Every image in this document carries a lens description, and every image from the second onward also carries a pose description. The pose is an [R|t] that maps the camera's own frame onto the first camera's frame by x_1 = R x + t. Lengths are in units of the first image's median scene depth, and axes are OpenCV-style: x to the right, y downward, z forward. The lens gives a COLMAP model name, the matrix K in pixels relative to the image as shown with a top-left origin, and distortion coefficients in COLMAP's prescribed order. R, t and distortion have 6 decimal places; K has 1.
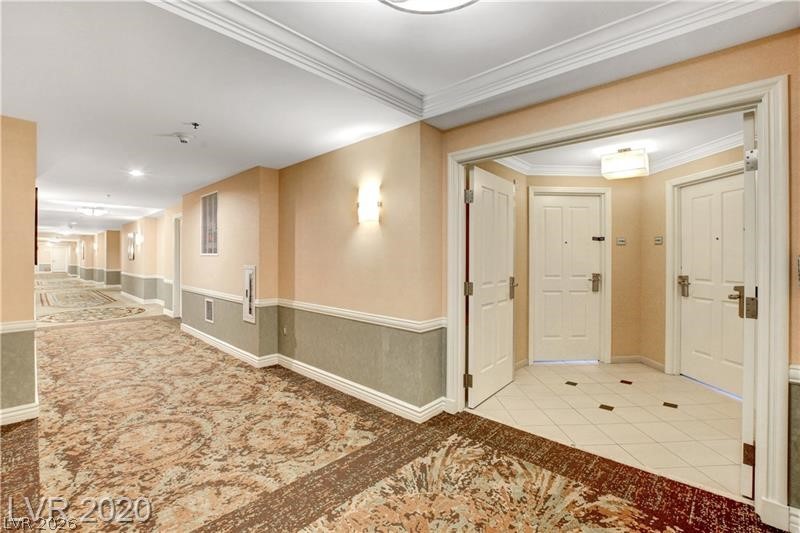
lens RADIAL K [[358.3, 0, 398.5], [0, 358.3, 257.5], [0, 0, 1]] dist [-0.028578, 0.001614]
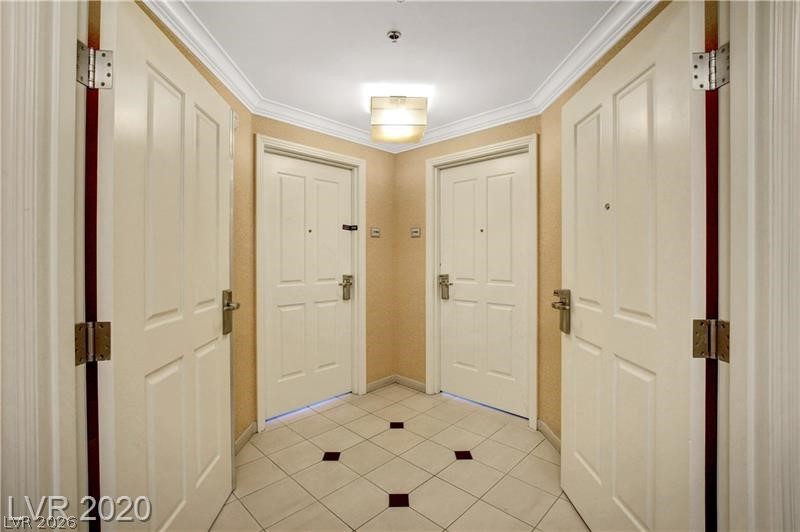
lens RADIAL K [[358.3, 0, 398.5], [0, 358.3, 257.0], [0, 0, 1]] dist [-0.028578, 0.001614]
pose [[0.721149, -0.005763, 0.692756, 0.134121], [0.004037, 0.999983, 0.004116, 0.005667], [-0.692768, -0.000172, 0.721160, 0.435576]]
